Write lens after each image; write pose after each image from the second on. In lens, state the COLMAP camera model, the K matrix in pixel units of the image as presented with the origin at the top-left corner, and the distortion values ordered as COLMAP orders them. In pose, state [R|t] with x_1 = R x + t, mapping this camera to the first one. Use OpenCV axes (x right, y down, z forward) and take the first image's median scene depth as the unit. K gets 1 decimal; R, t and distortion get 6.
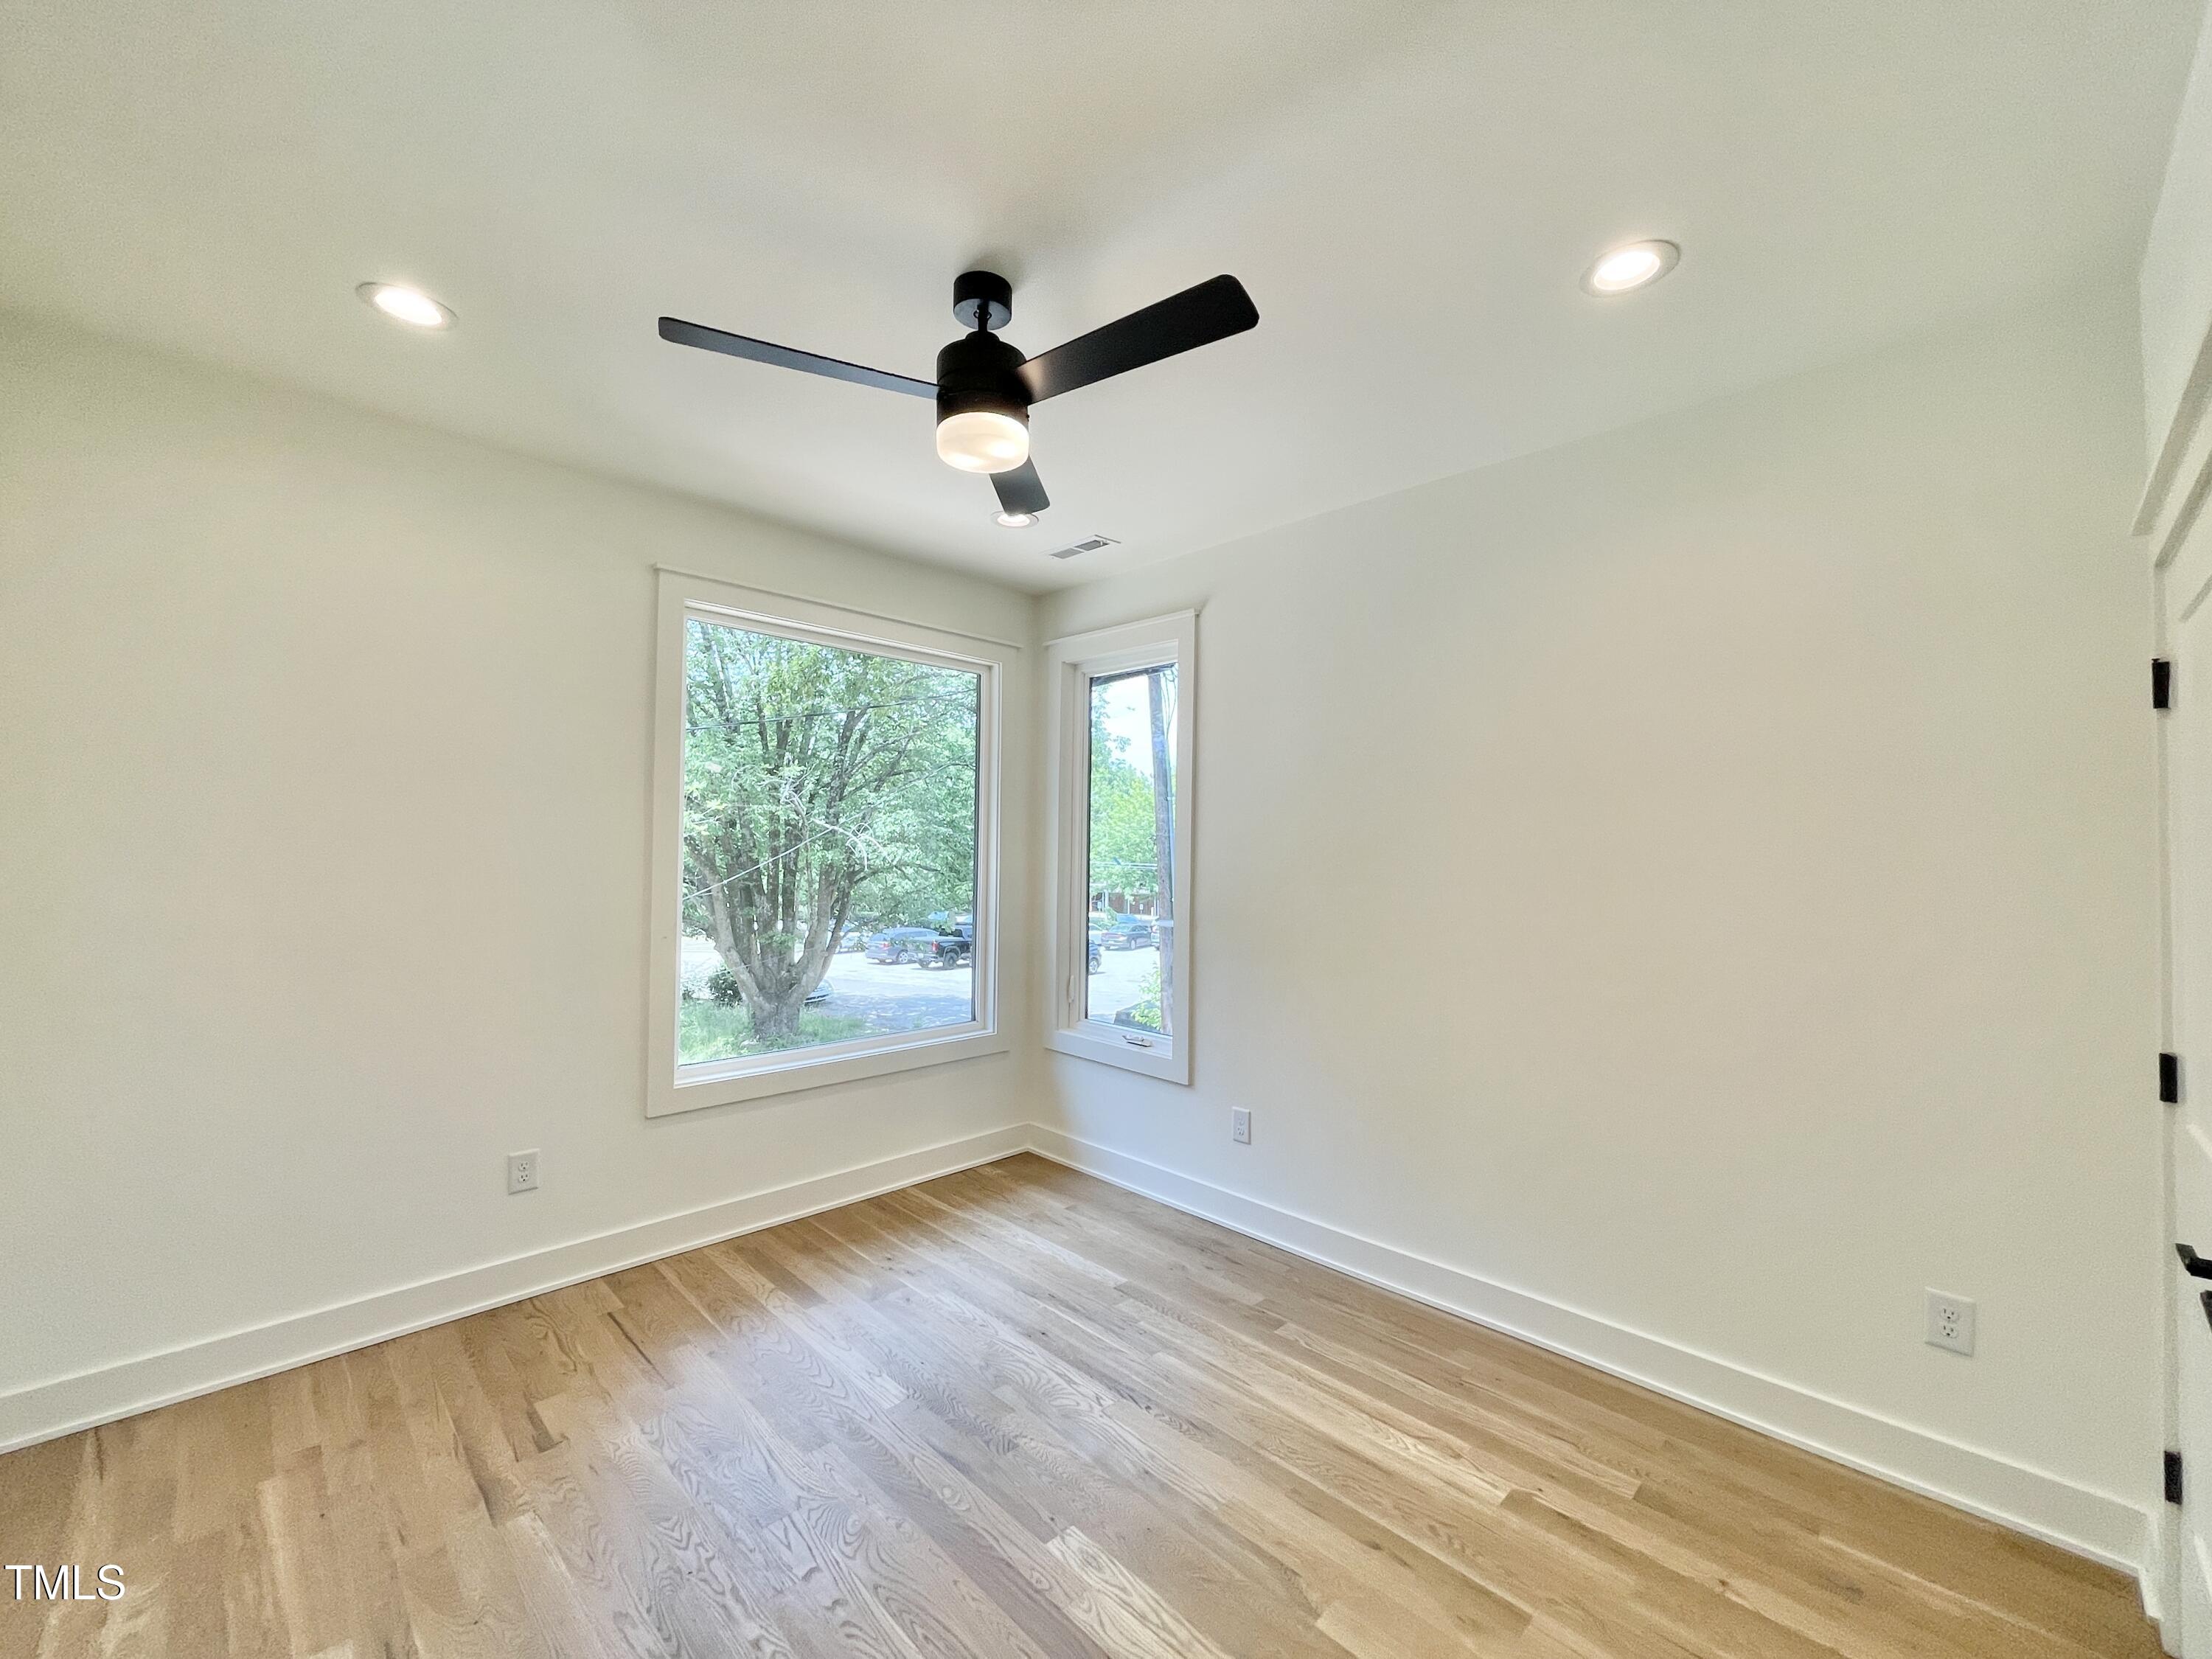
lens RADIAL K [[892.4, 0, 1095.2], [0, 892.4, 828.2], [0, 0, 1]] dist [-0.001611, 0.000966]
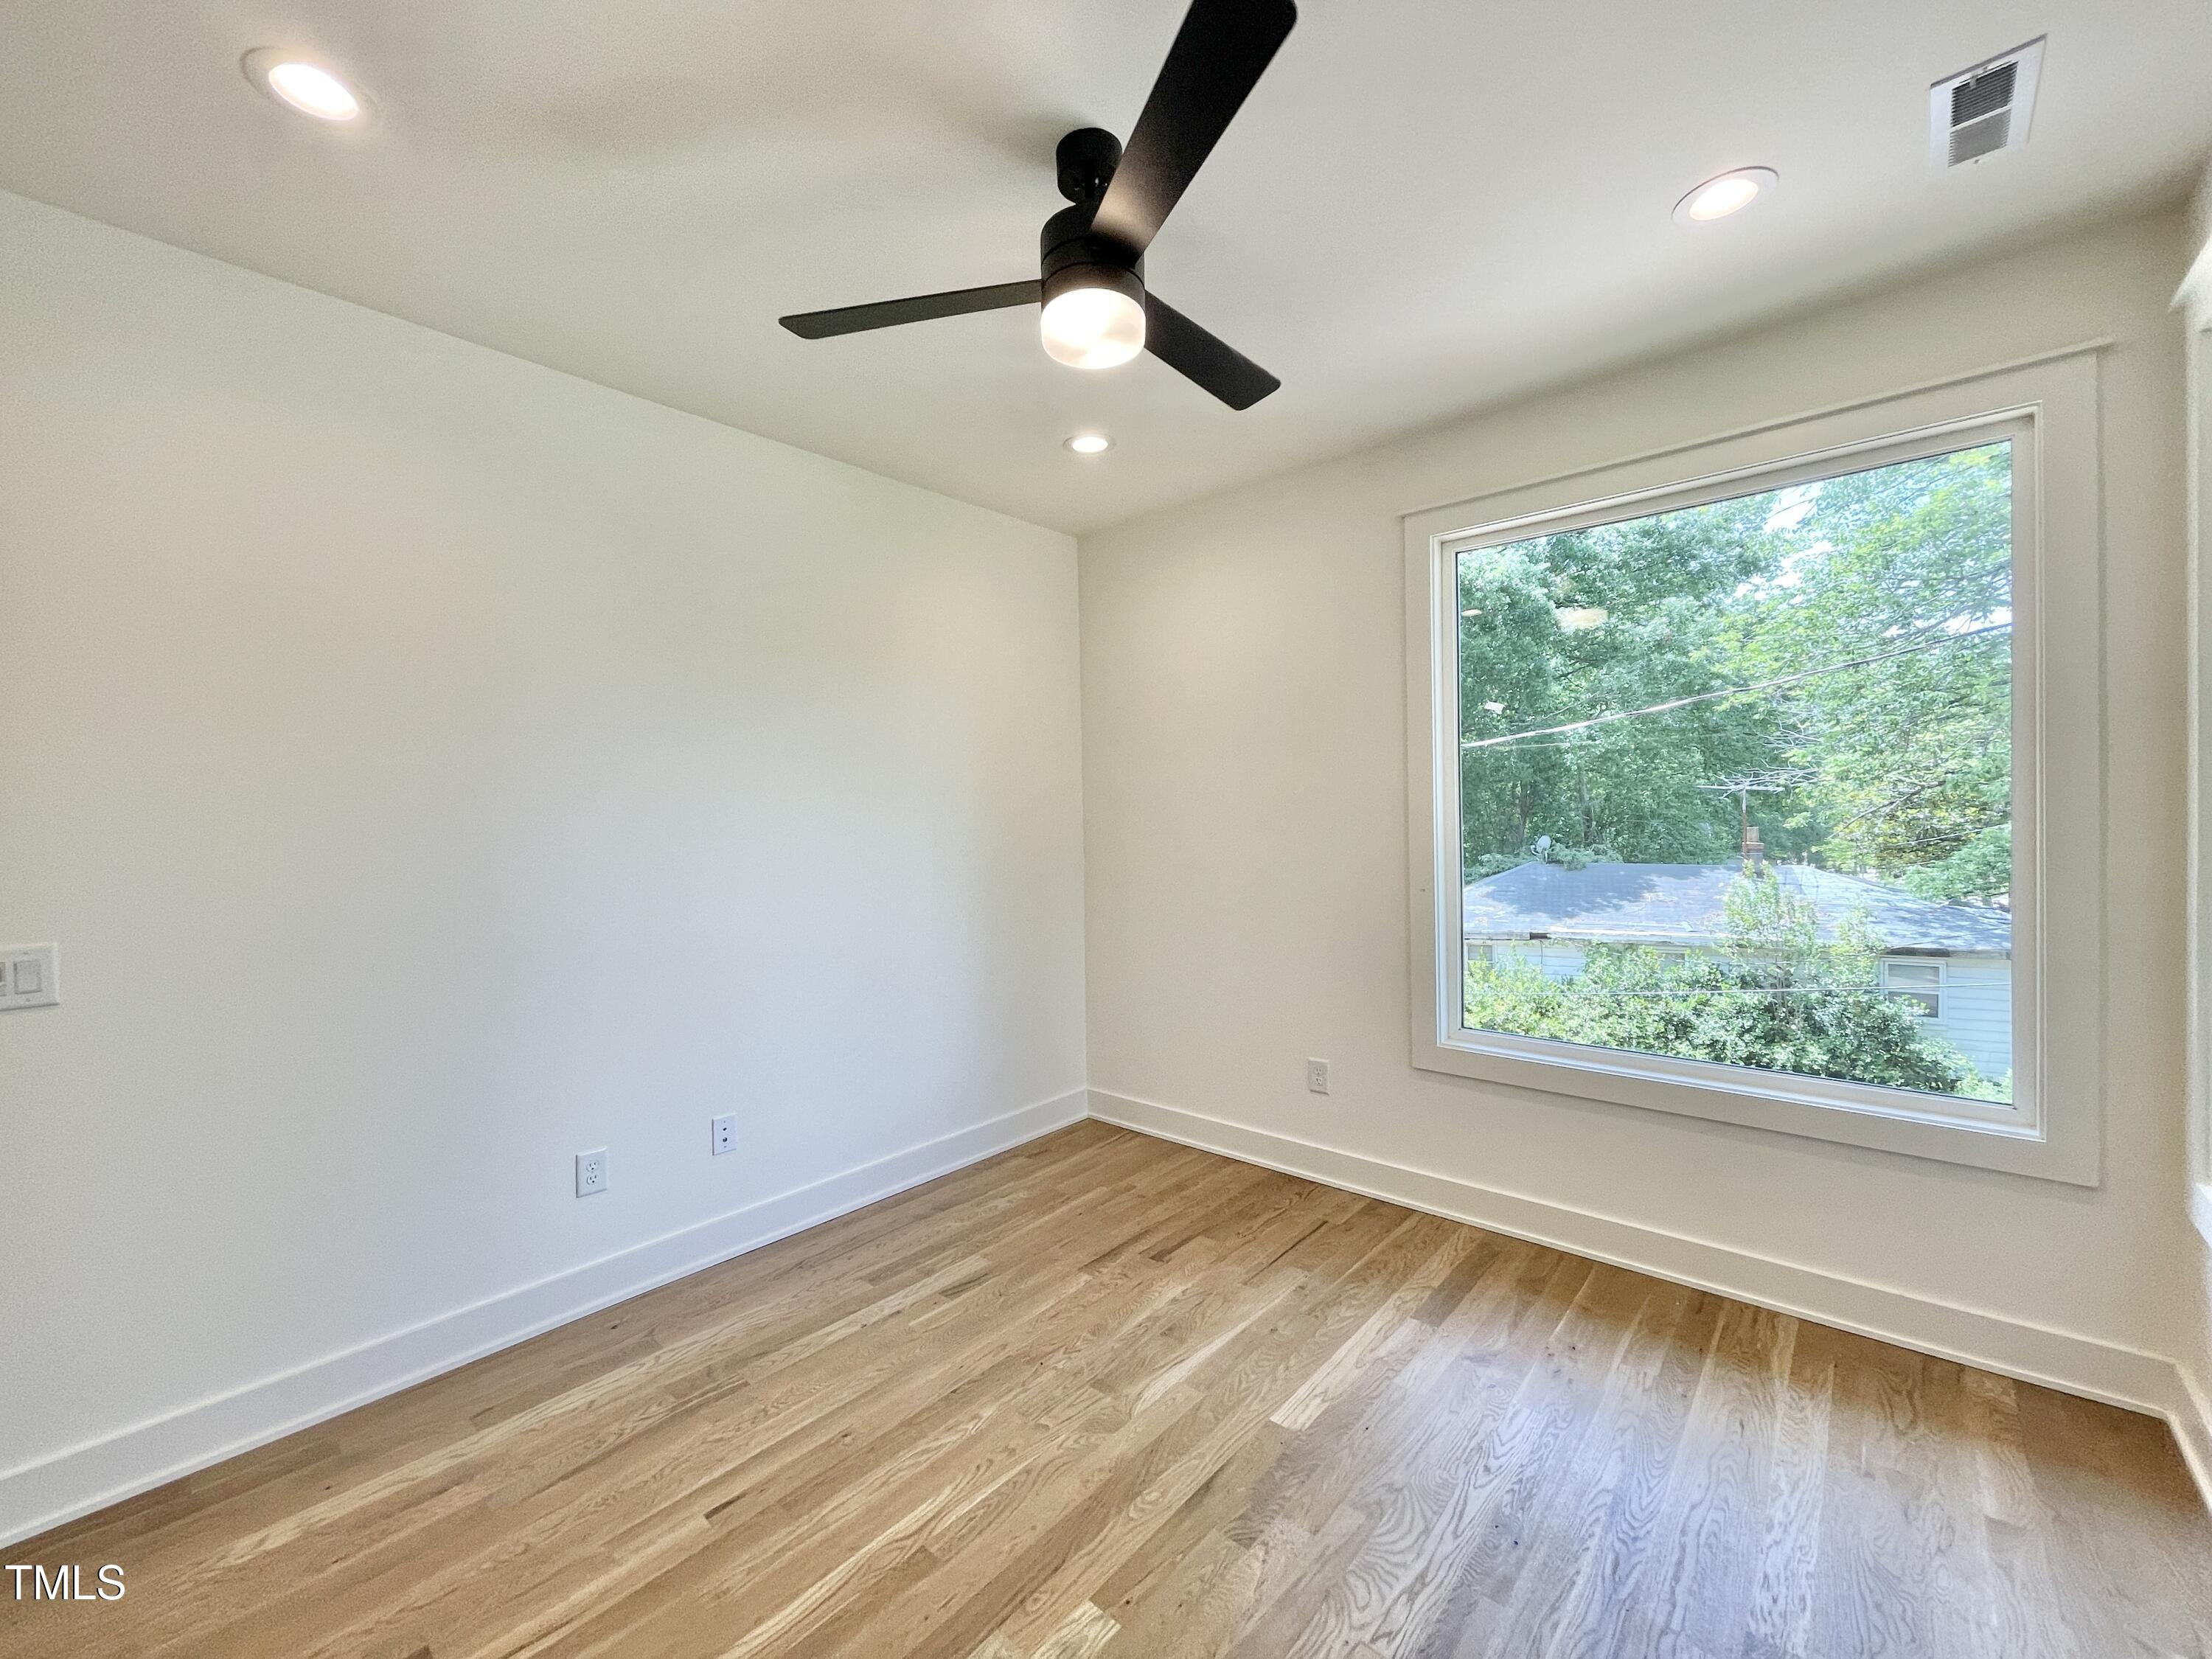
lens RADIAL K [[892.4, 0, 1096.6], [0, 892.4, 829.8], [0, 0, 1]] dist [-0.001611, 0.000966]
pose [[0.078021, 0.001204, -0.996951, 0.537414], [0.042610, 0.999081, 0.004541, 0.044266], [0.996041, -0.042834, 0.077898, 0.660130]]
